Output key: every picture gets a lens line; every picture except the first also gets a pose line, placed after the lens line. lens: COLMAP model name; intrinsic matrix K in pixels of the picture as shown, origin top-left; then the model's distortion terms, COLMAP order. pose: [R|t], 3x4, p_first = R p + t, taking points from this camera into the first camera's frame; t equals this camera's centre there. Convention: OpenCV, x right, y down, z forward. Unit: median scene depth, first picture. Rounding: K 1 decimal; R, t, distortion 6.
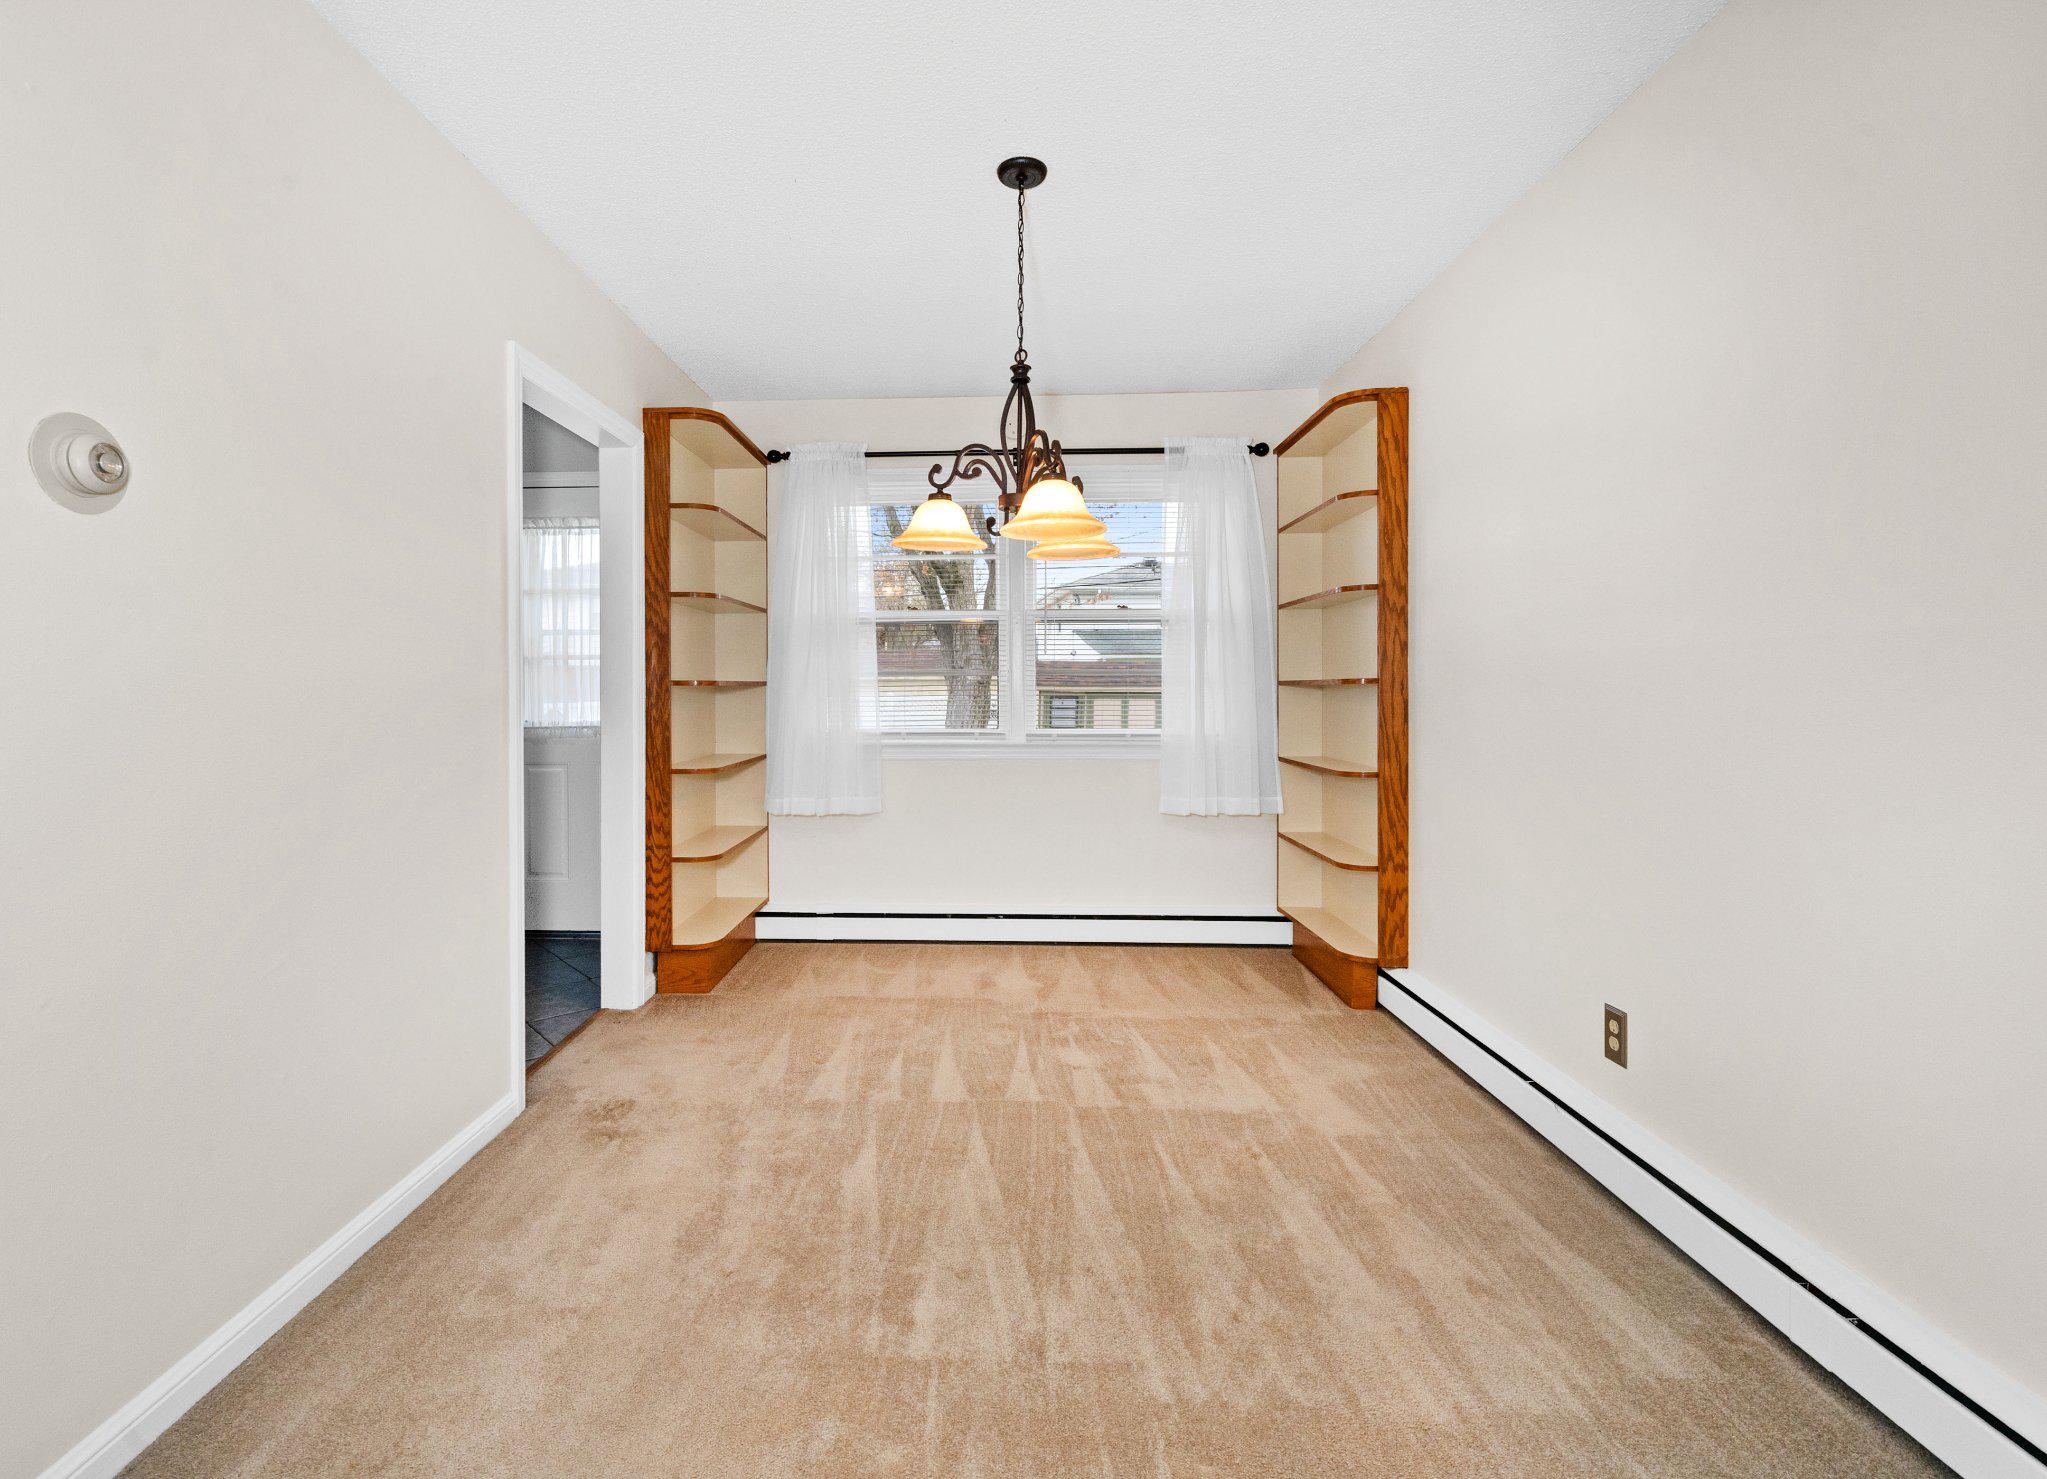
lens RADIAL K [[878.7, 0, 918.7], [0, 878.7, 690.3], [0, 0, 1]] dist [0.000243, -0.000060]
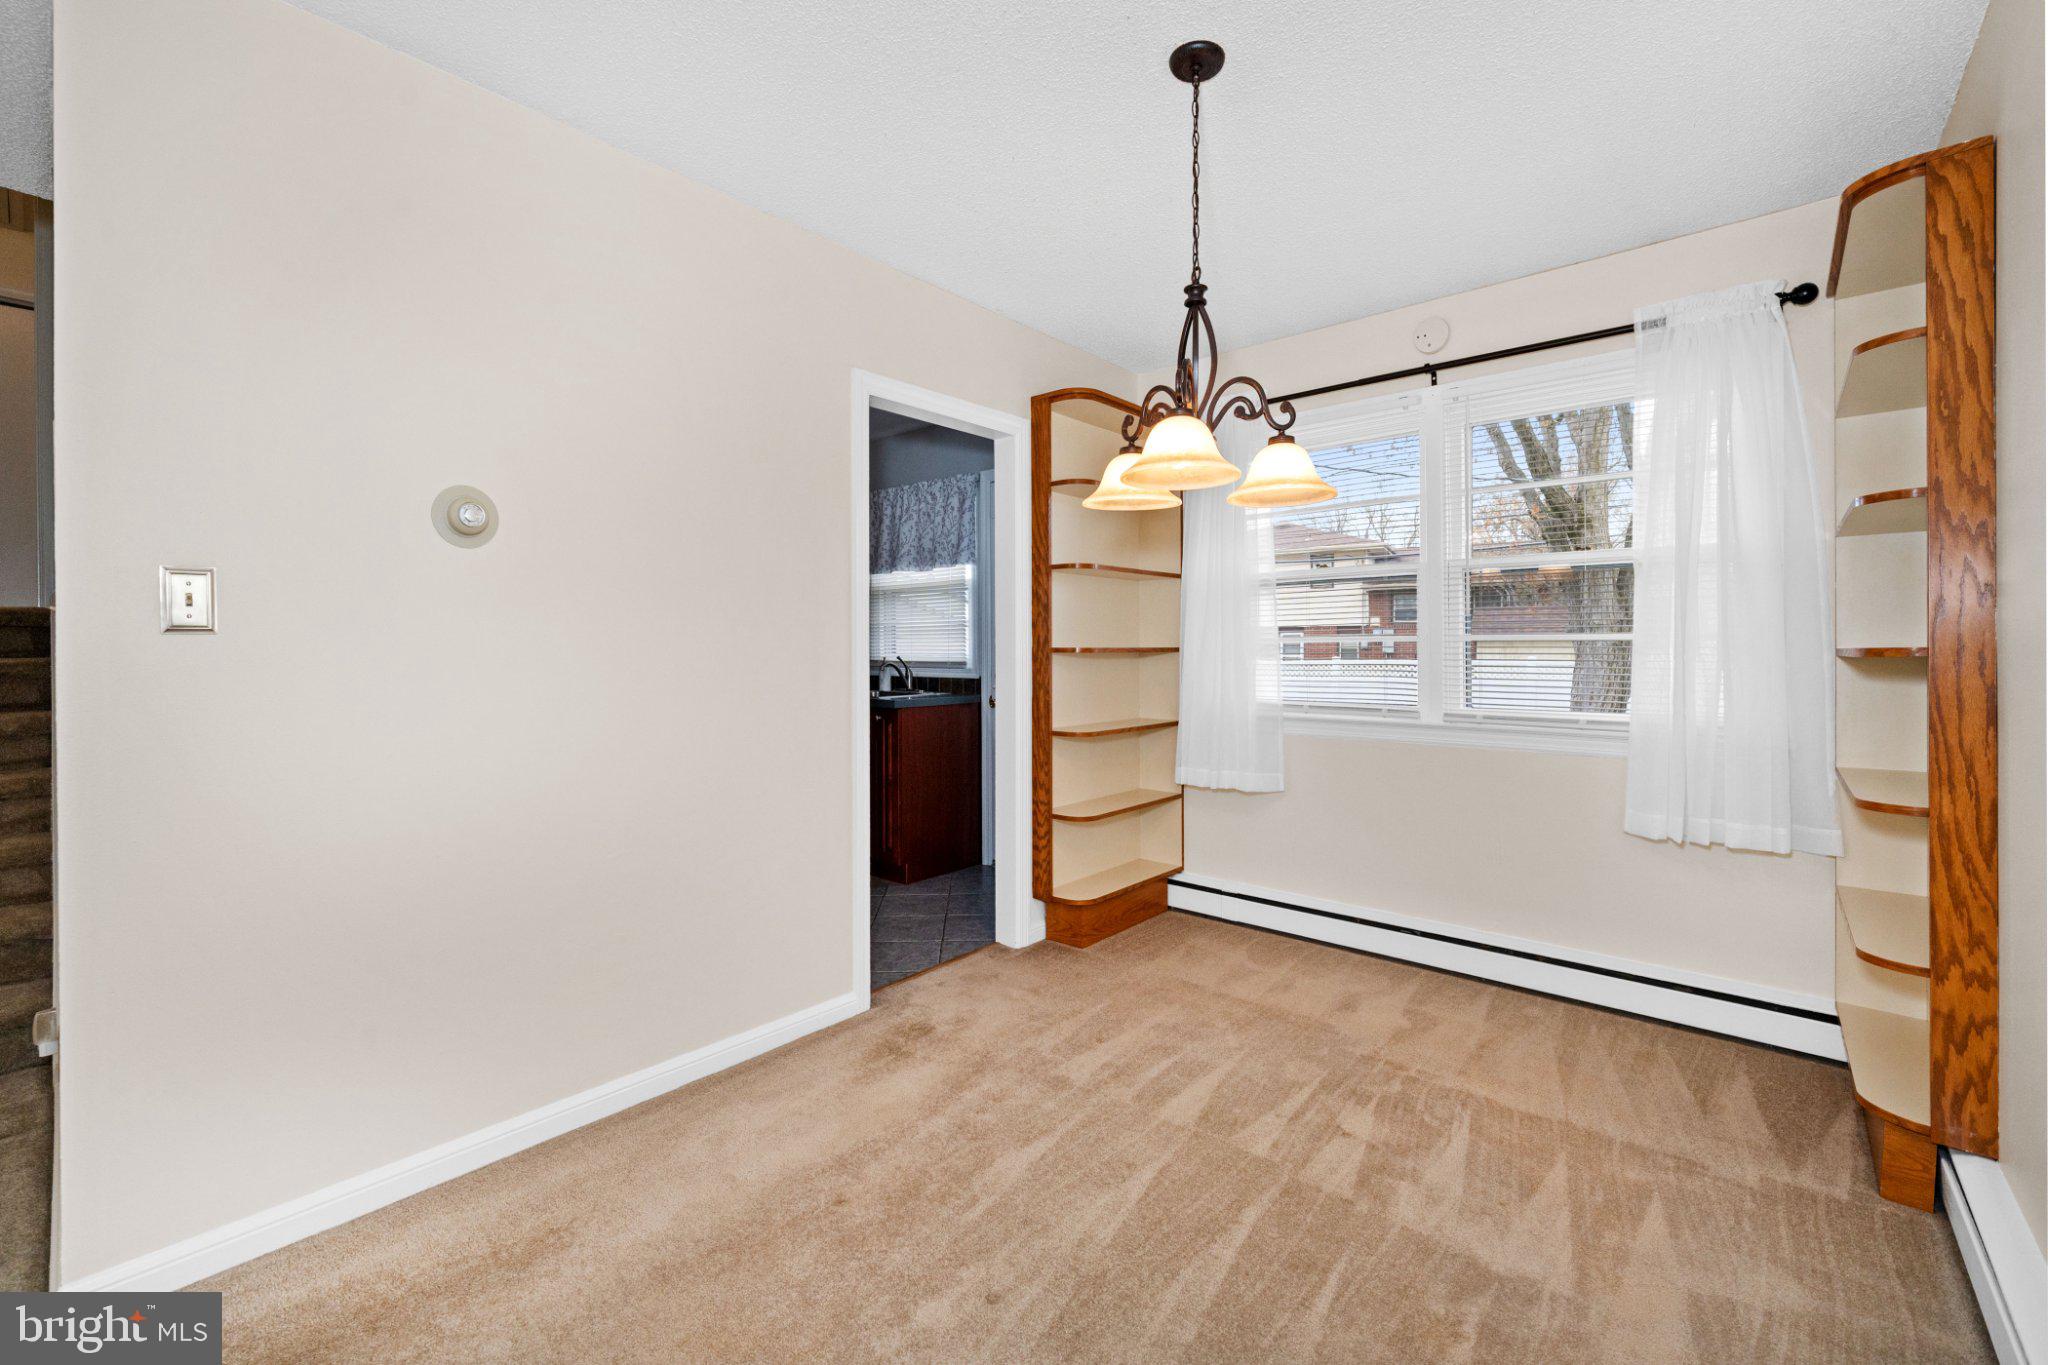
lens RADIAL K [[855.9, 0, 1046.4], [0, 855.9, 646.8], [0, 0, 1]] dist [-0.006892, 0.000901]
pose [[0.799940, 0.000400, -0.600080, 0.393438], [-0.002158, 0.999995, -0.002210, -0.011831], [0.600076, 0.003063, 0.799937, 0.194674]]
